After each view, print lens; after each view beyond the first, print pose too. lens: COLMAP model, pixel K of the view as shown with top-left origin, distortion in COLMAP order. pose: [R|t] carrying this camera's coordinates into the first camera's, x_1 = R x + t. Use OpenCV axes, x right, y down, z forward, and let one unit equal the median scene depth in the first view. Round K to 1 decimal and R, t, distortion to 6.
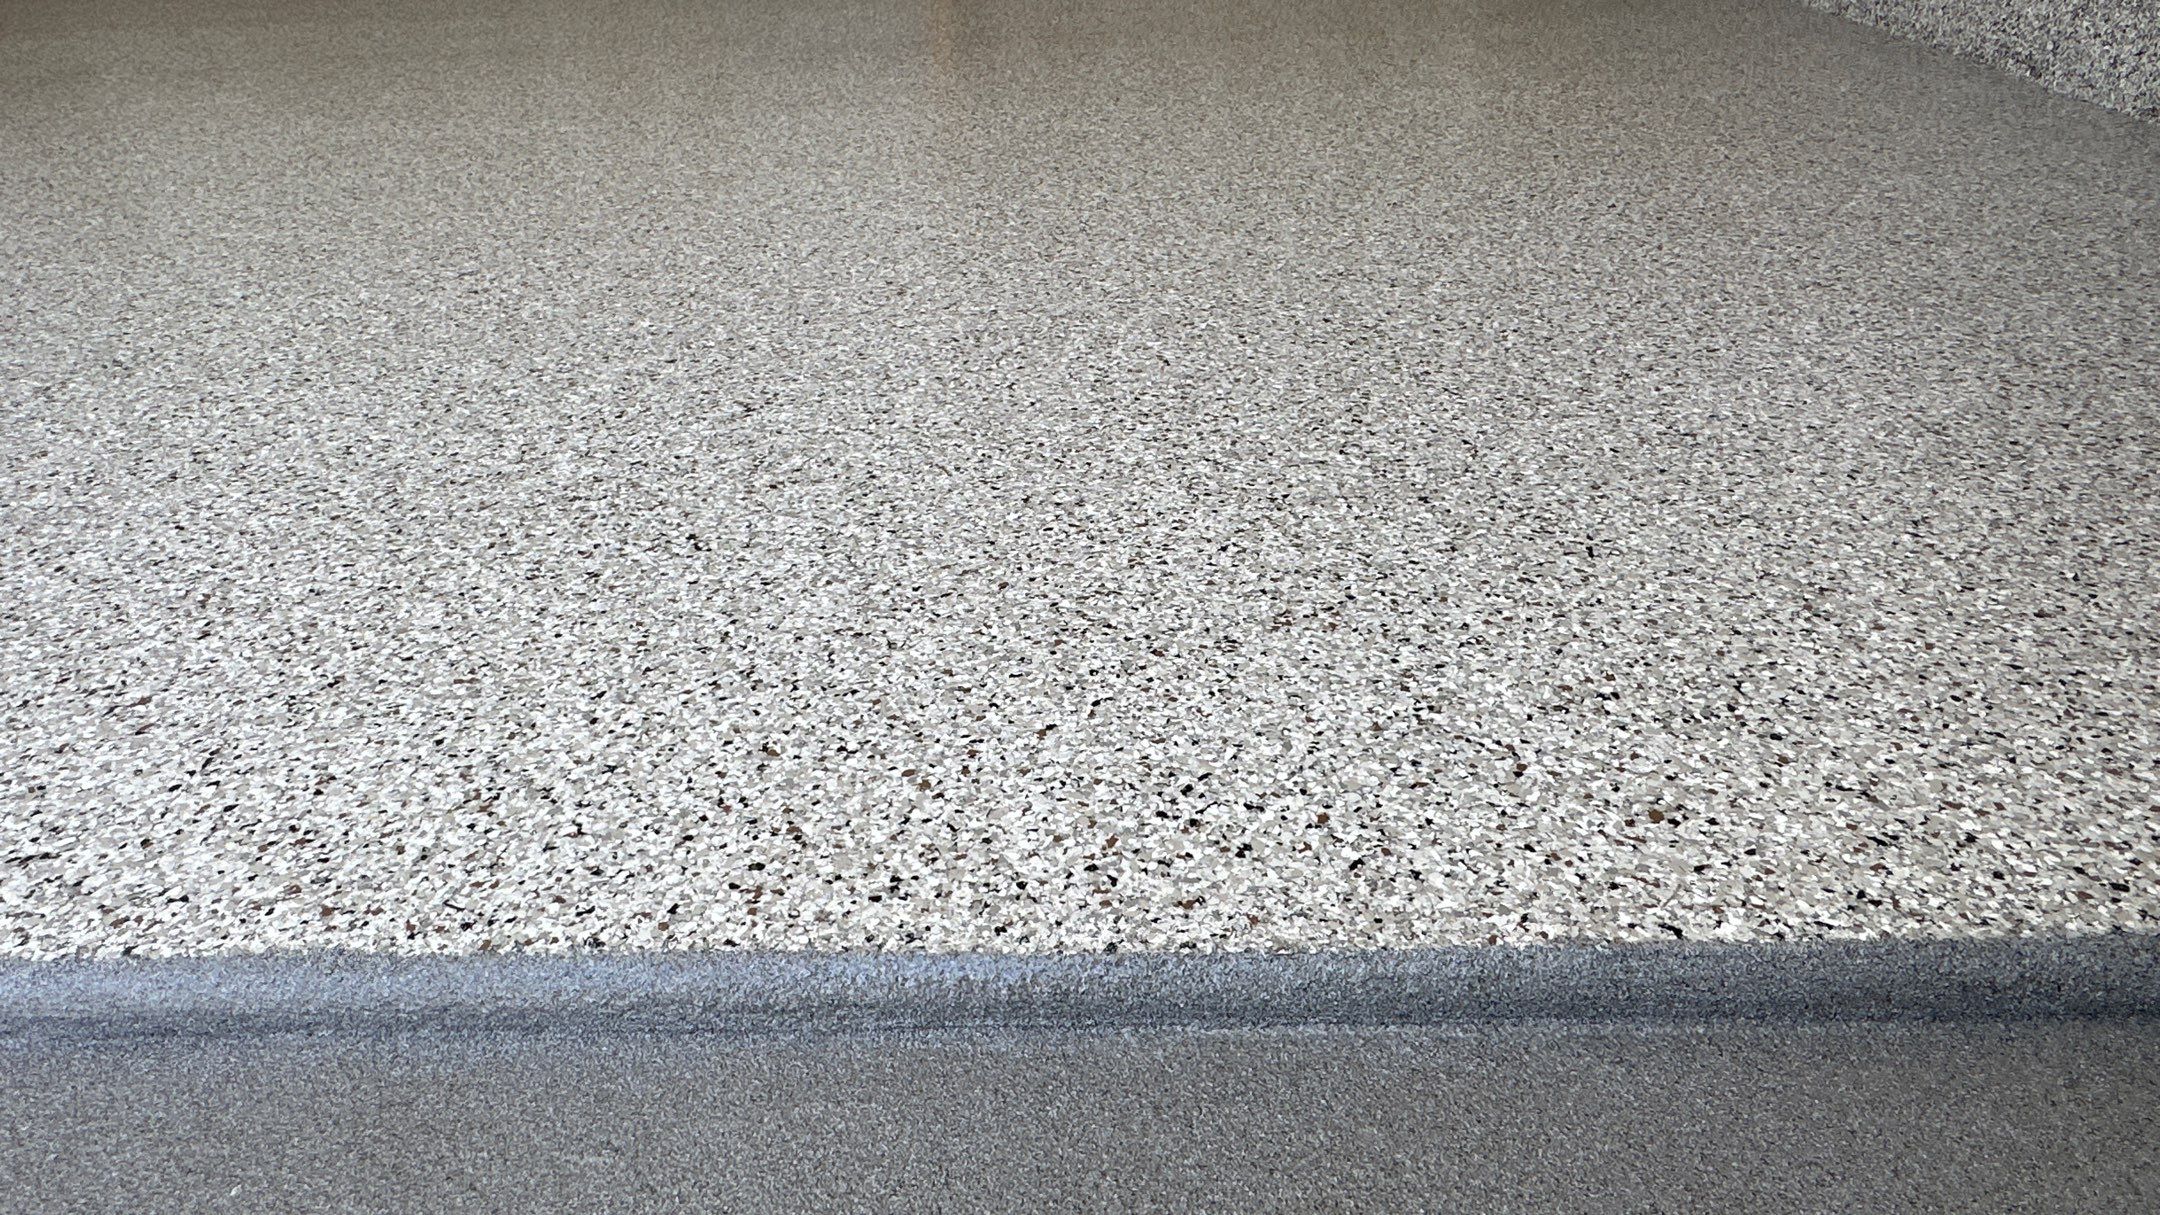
lens RADIAL K [[1418.9, 0, 1084.9], [0, 1418.9, 608.6], [0, 0, 1]] dist [-0.003670, 0.000305]
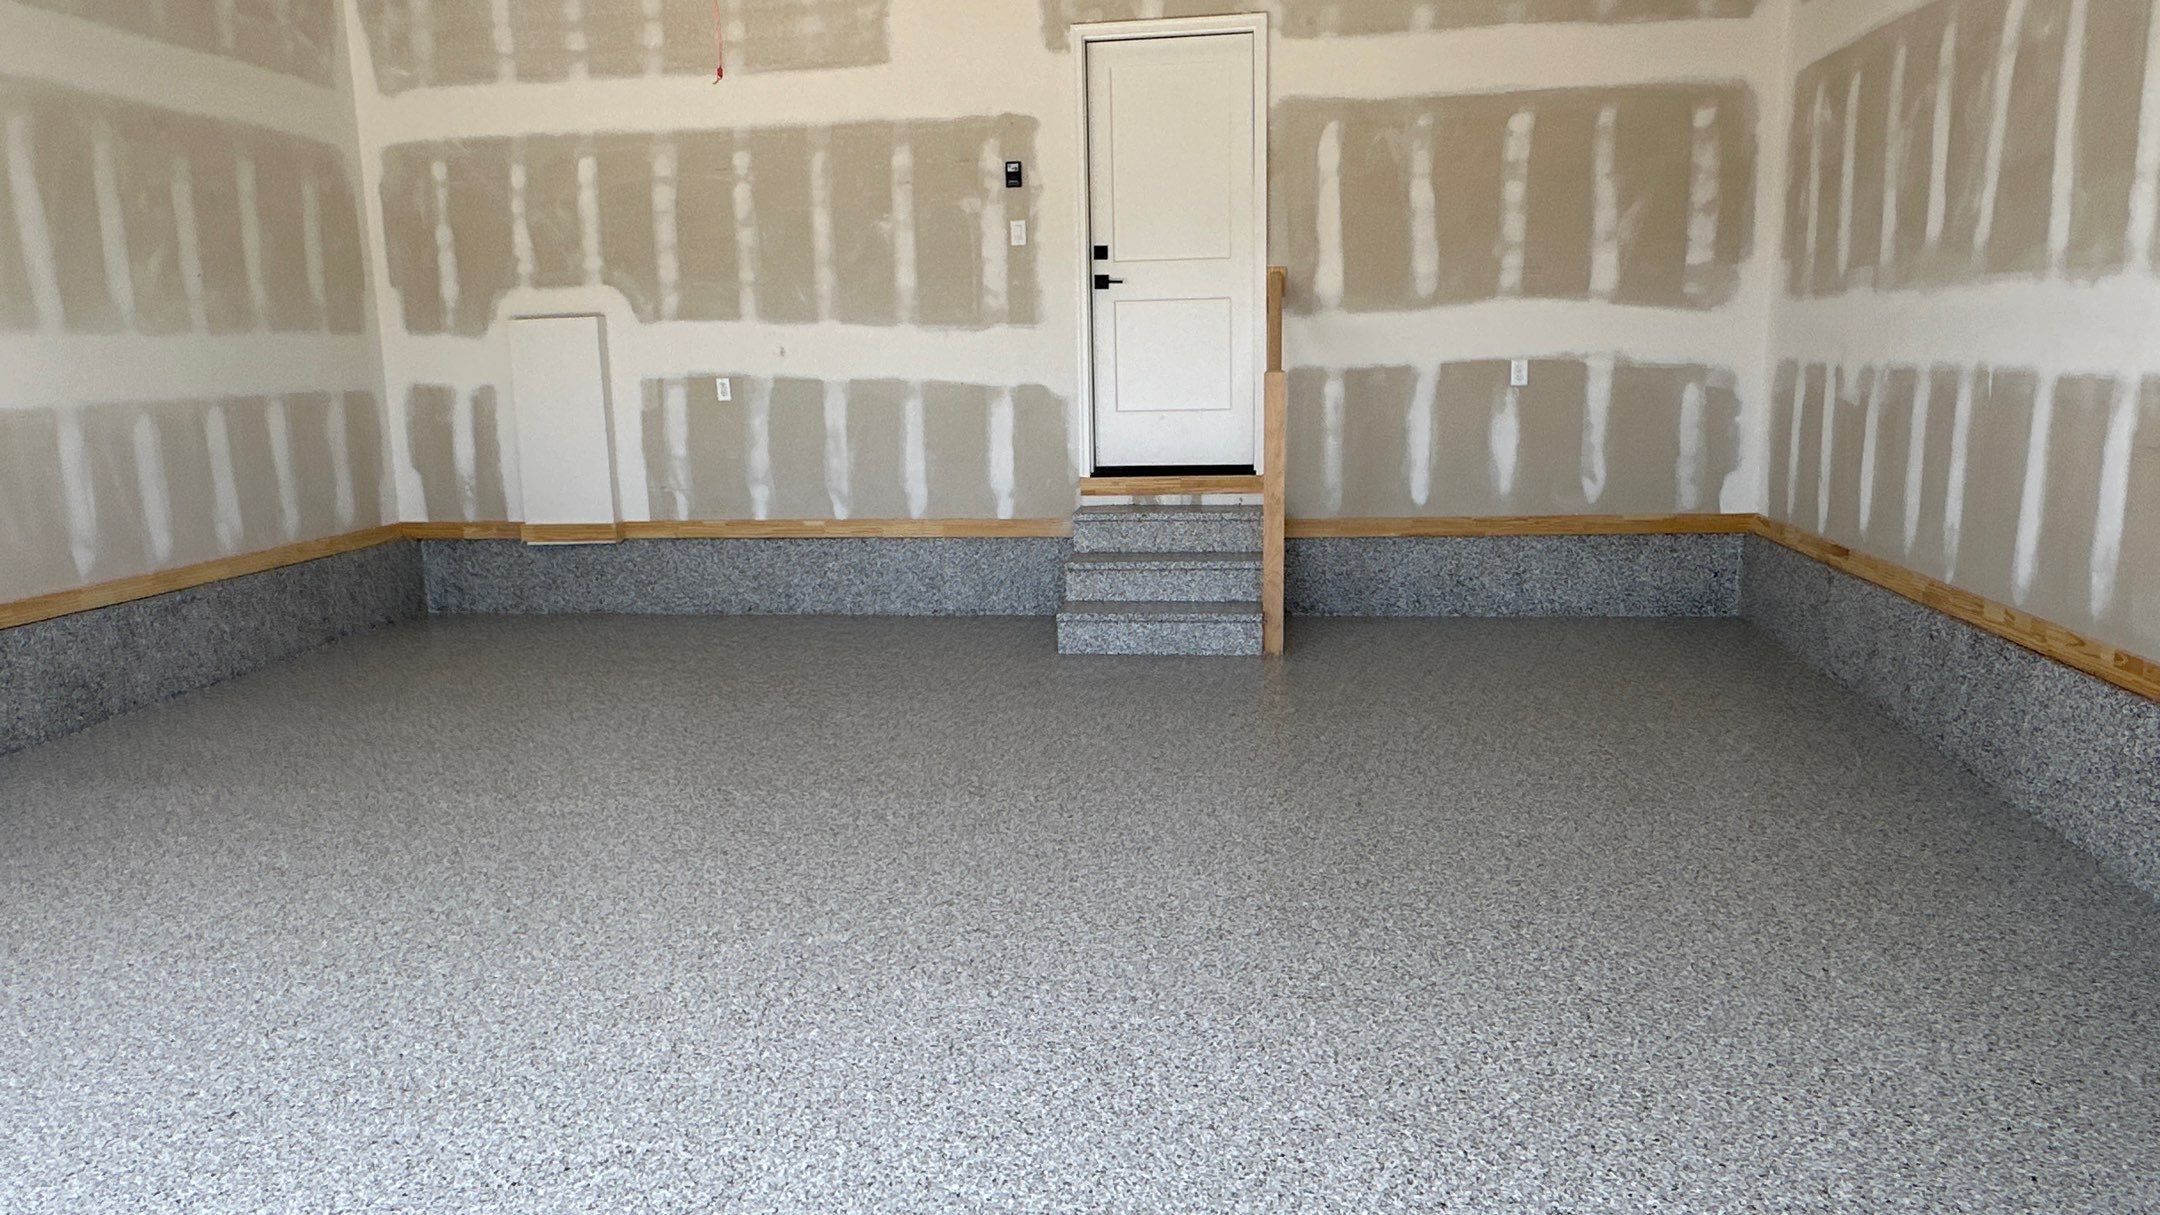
lens RADIAL K [[1418.9, 0, 1086.4], [0, 1418.9, 609.9], [0, 0, 1]] dist [-0.003670, 0.000305]
pose [[0.992795, 0.033125, -0.115158, -0.818038], [-0.068779, 0.944484, -0.321276, -0.809367], [0.098123, 0.326882, 0.939958, -0.855685]]
